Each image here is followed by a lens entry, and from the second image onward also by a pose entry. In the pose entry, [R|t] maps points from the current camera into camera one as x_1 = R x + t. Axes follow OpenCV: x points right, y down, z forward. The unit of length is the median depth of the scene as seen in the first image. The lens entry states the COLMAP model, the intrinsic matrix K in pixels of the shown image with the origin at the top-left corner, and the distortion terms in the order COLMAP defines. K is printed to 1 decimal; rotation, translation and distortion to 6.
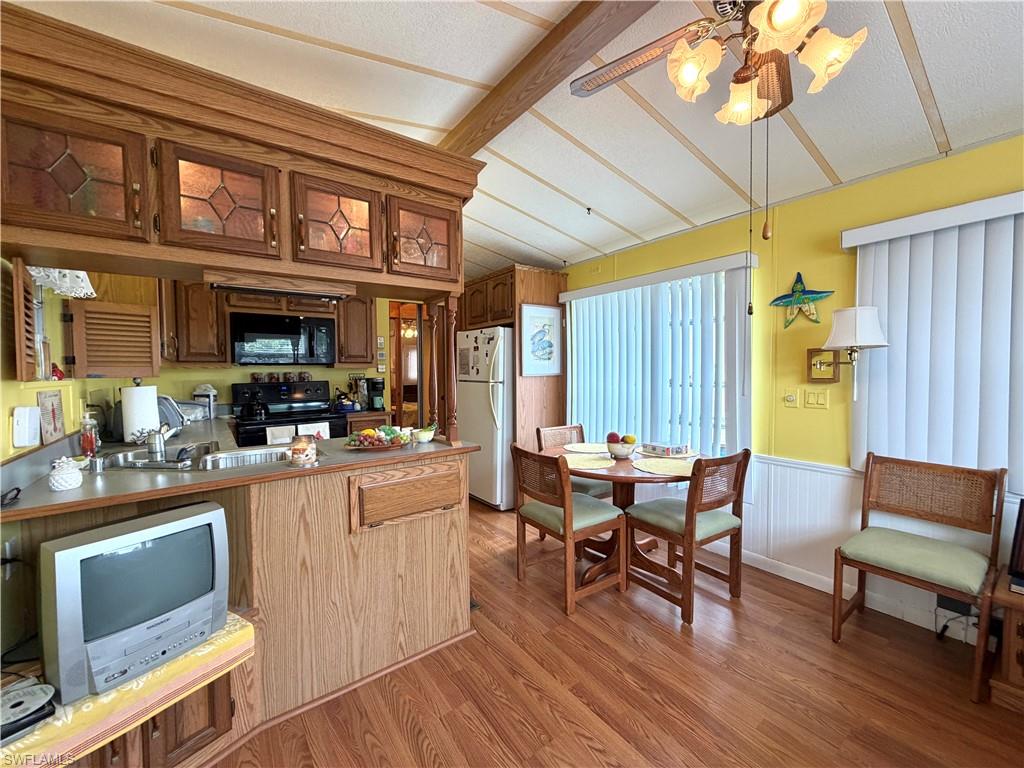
lens RADIAL K [[407.6, 0, 508.3], [0, 407.6, 383.5], [0, 0, 1]] dist [0.000255, -0.000219]
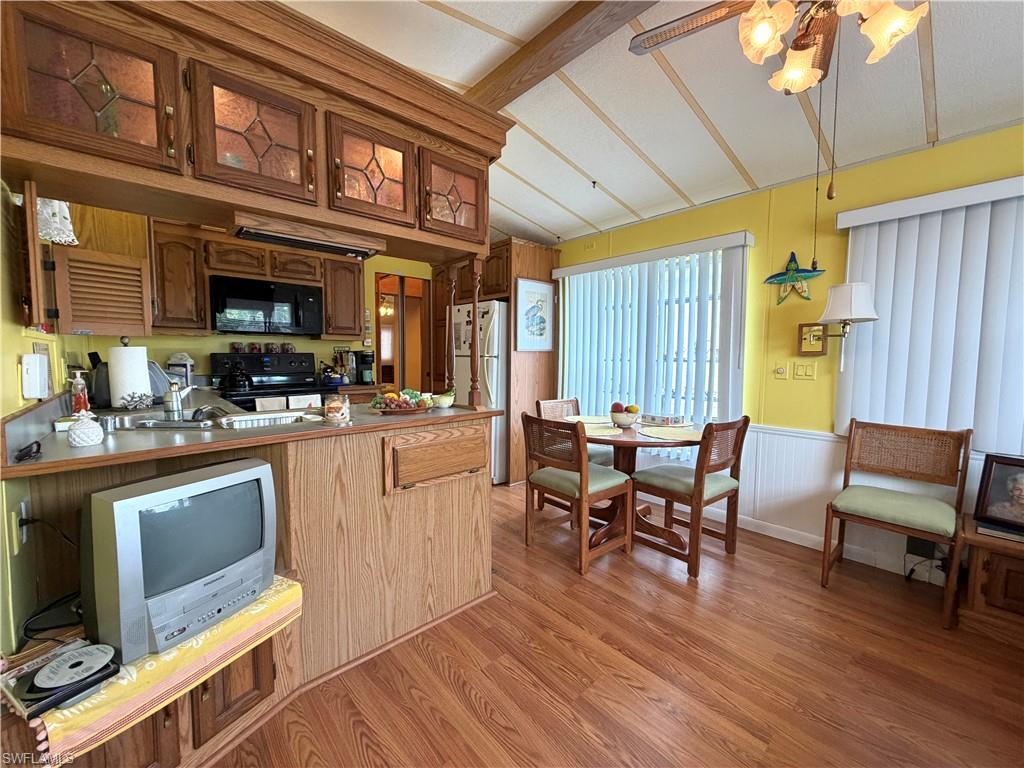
lens RADIAL K [[408.2, 0, 506.9], [0, 408.2, 383.8], [0, 0, 1]] dist [-0.000389, -0.000150]
pose [[0.995046, 0.008124, 0.099082, -0.167067], [-0.011526, 0.999362, 0.033810, 0.055480], [-0.098744, -0.034785, 0.994505, 0.003301]]
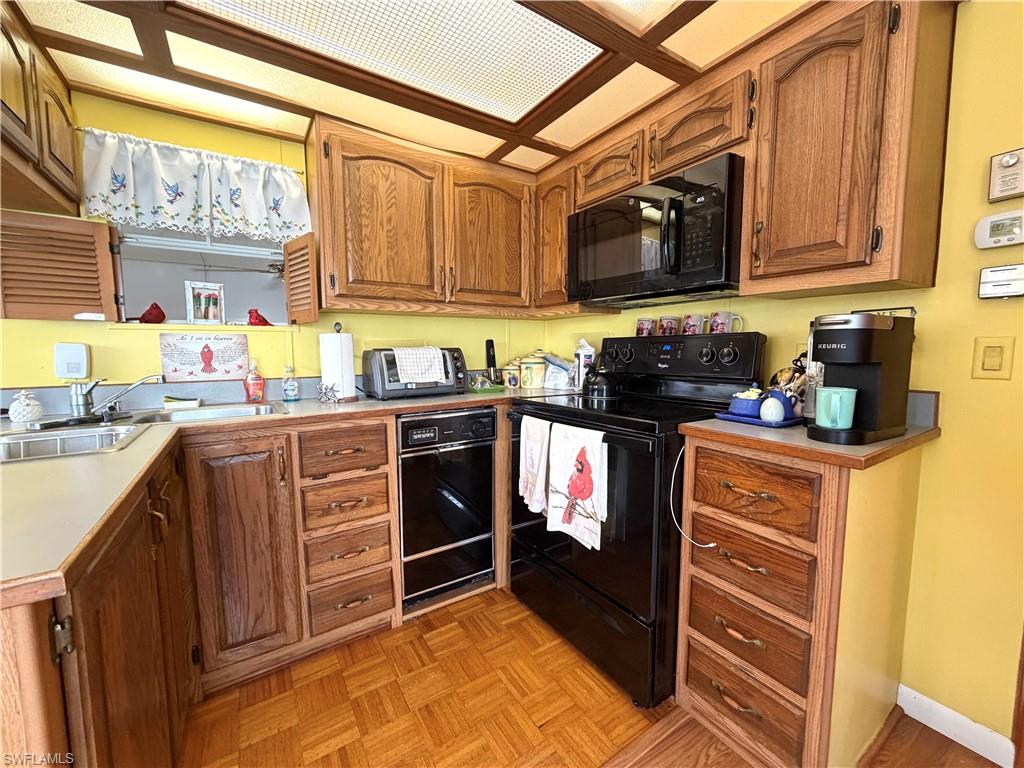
lens RADIAL K [[408.2, 0, 506.9], [0, 408.2, 383.8], [0, 0, 1]] dist [-0.000389, -0.000150]
pose [[-0.055638, 0.100055, -0.993425, -0.076818], [-0.031586, 0.994292, 0.101911, 0.020231], [0.997951, 0.037049, -0.052160, 1.562234]]
